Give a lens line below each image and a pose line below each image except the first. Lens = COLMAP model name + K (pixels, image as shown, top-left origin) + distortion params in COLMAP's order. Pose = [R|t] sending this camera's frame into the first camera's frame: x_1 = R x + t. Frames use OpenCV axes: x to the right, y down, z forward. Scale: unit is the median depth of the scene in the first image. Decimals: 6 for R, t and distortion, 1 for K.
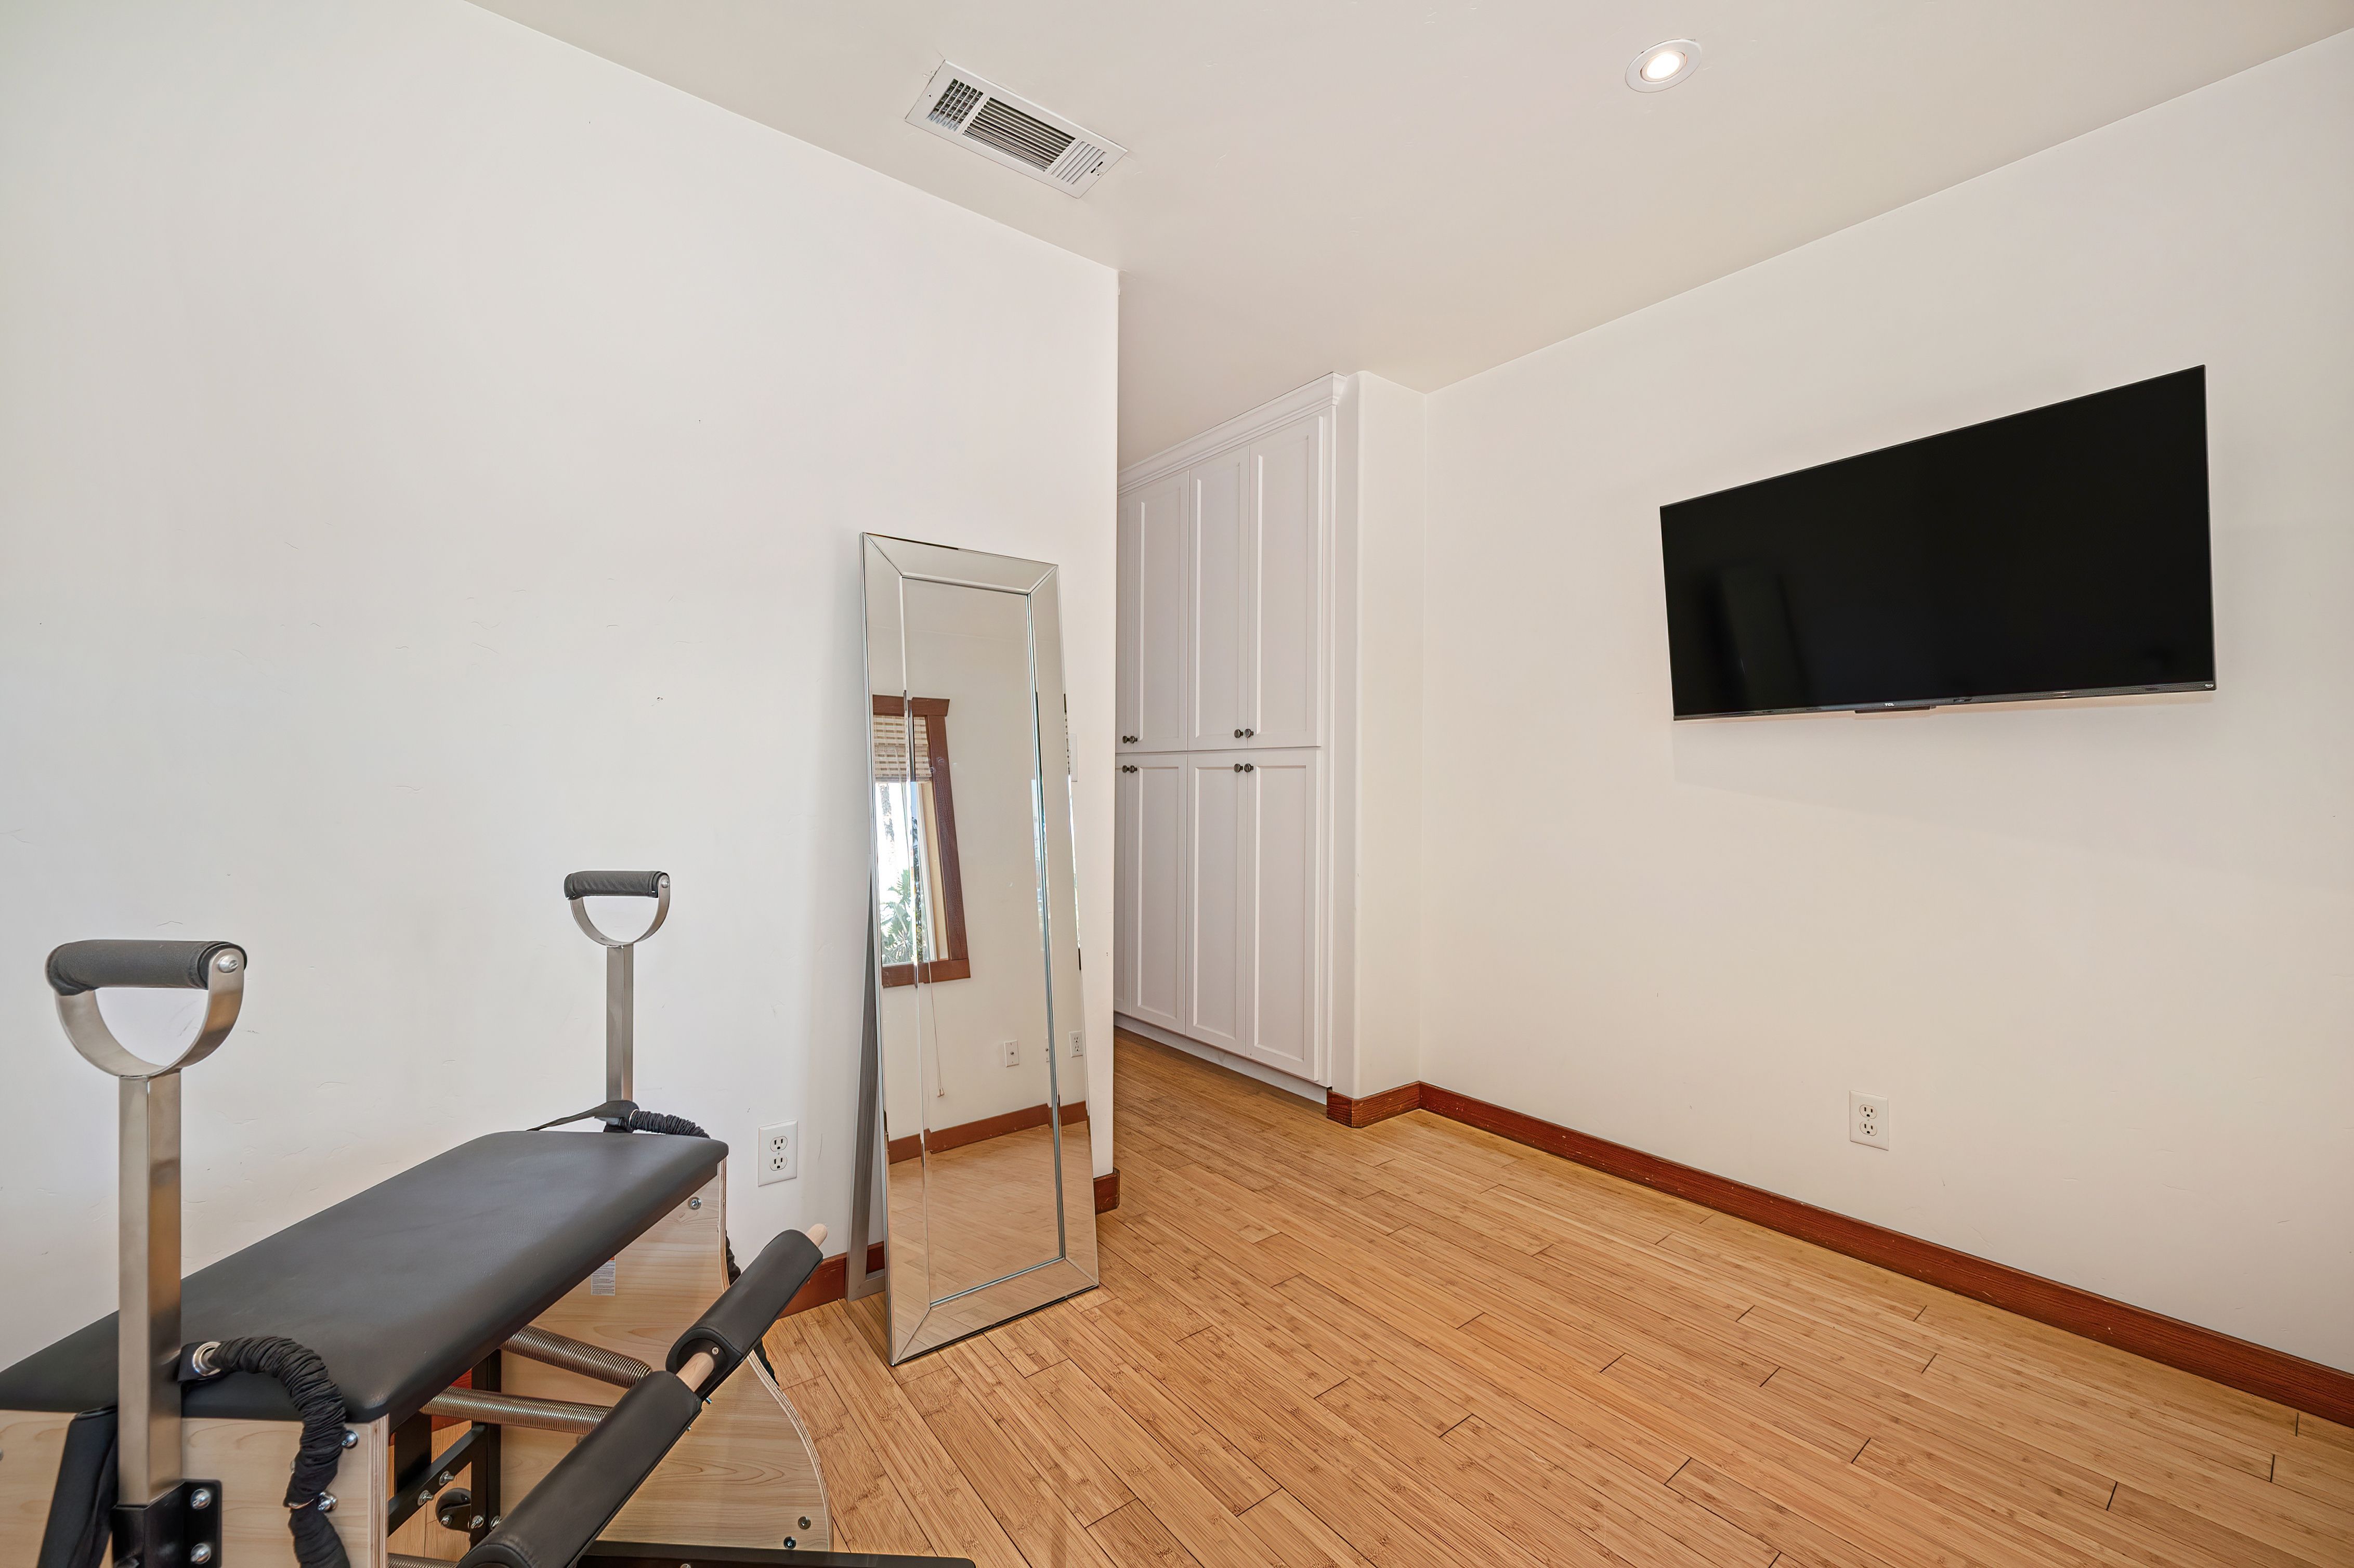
lens RADIAL K [[939.0, 0, 1177.2], [0, 939.0, 779.7], [0, 0, 1]] dist [0.001005, -0.000308]
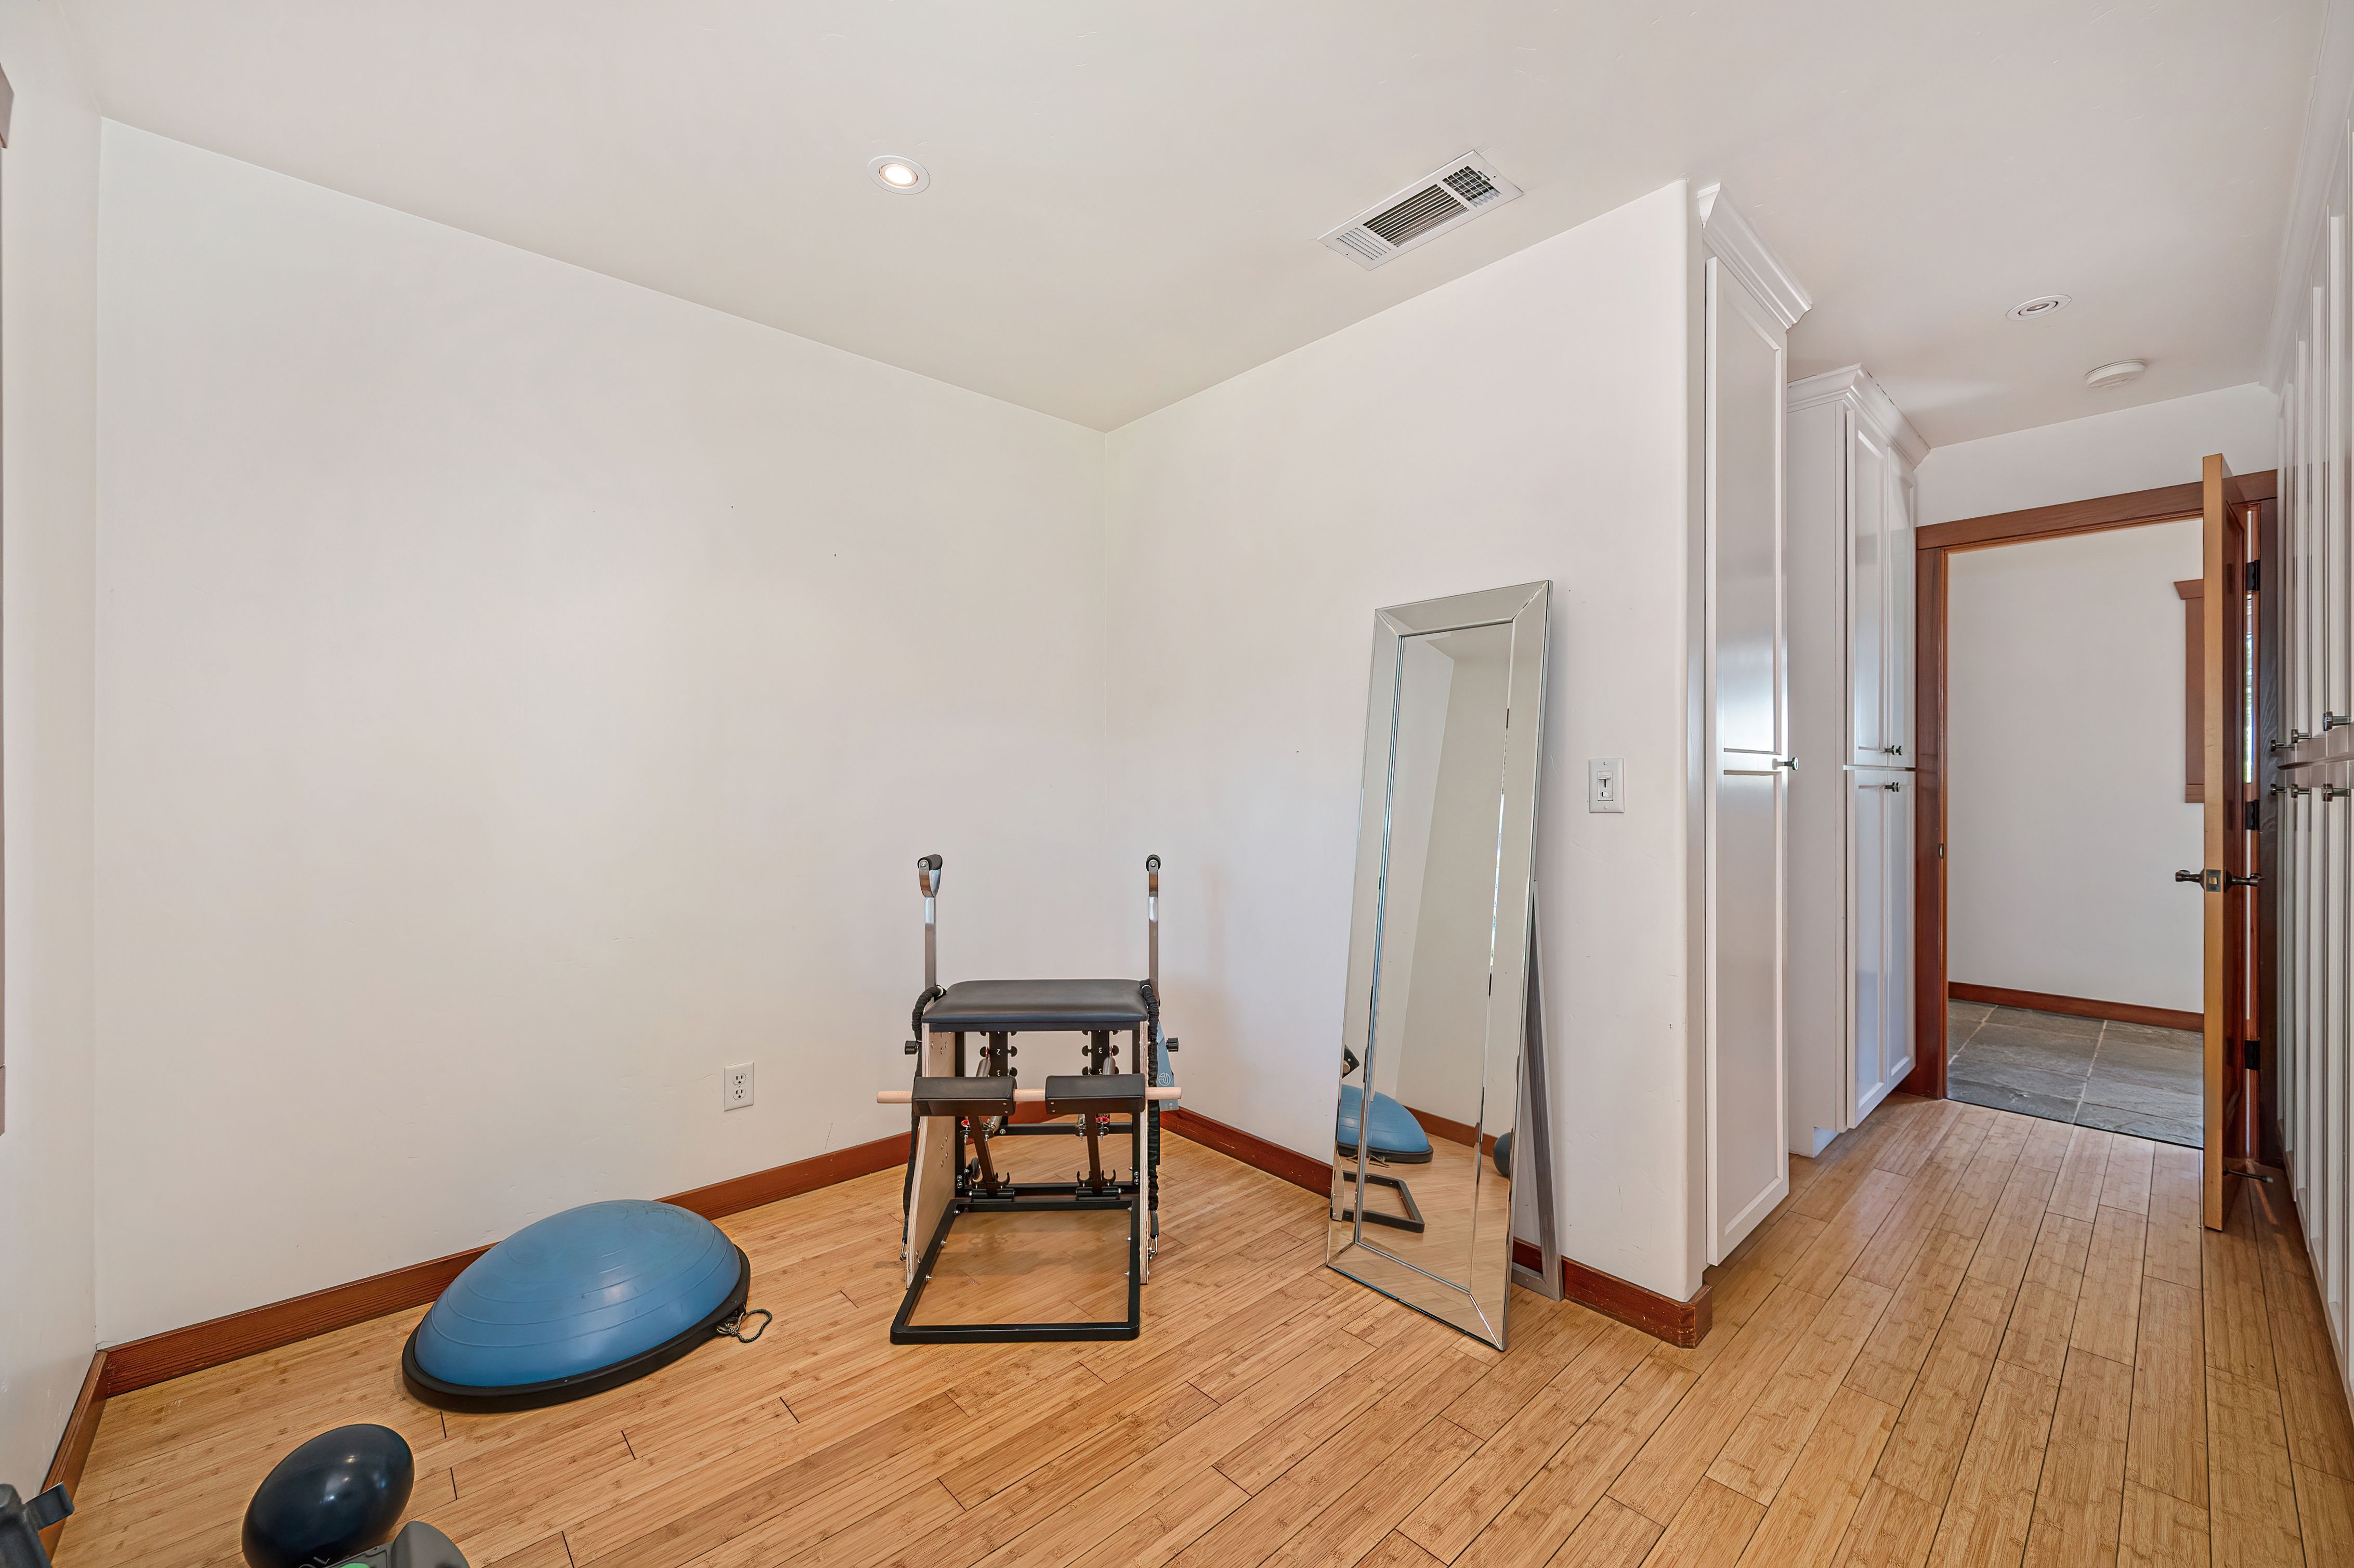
lens RADIAL K [[939.0, 0, 1176.1], [0, 939.0, 781.0], [0, 0, 1]] dist [0.001005, -0.000308]
pose [[0.080808, 0.000816, -0.996729, 0.824821], [-0.003167, 0.999995, 0.000562, -0.028719], [0.996725, 0.003111, 0.080810, 0.599844]]
